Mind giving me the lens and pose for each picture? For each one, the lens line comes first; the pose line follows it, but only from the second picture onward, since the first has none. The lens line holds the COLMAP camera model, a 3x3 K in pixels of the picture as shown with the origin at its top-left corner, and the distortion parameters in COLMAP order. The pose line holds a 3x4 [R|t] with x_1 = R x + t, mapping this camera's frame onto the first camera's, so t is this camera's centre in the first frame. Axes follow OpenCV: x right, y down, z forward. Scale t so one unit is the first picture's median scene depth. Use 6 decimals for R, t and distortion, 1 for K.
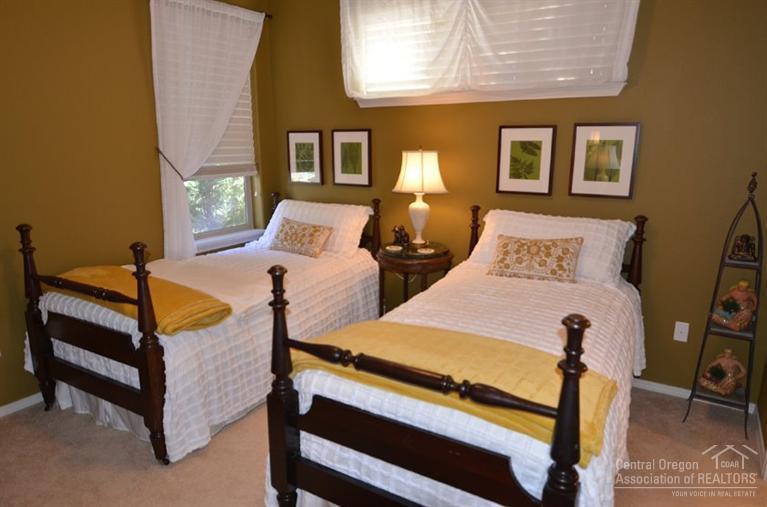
lens RADIAL K [[511.5, 0, 382.8], [0, 511.5, 256.9], [0, 0, 1]] dist [0.010814, -0.025542]
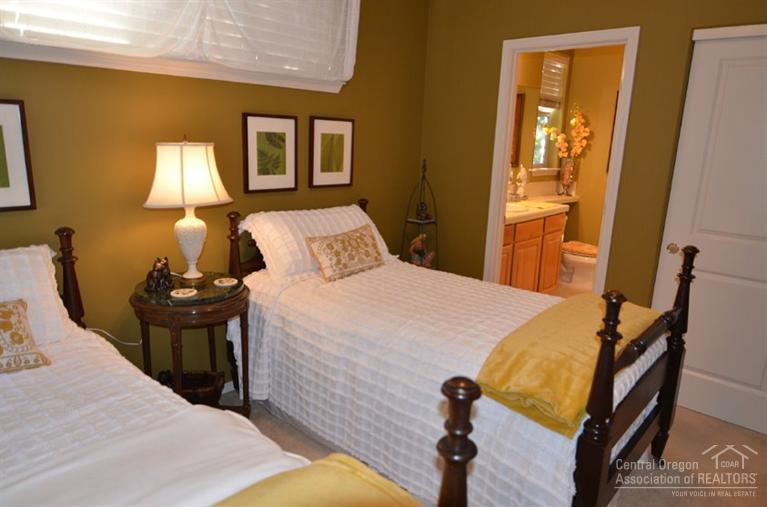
lens RADIAL K [[511.5, 0, 382.8], [0, 511.5, 256.9], [0, 0, 1]] dist [0.010814, -0.025542]
pose [[0.172734, -0.219206, 0.960267, -0.596155], [0.181300, 0.965339, 0.187751, -0.149443], [-0.968139, 0.141665, 0.206489, 0.661035]]
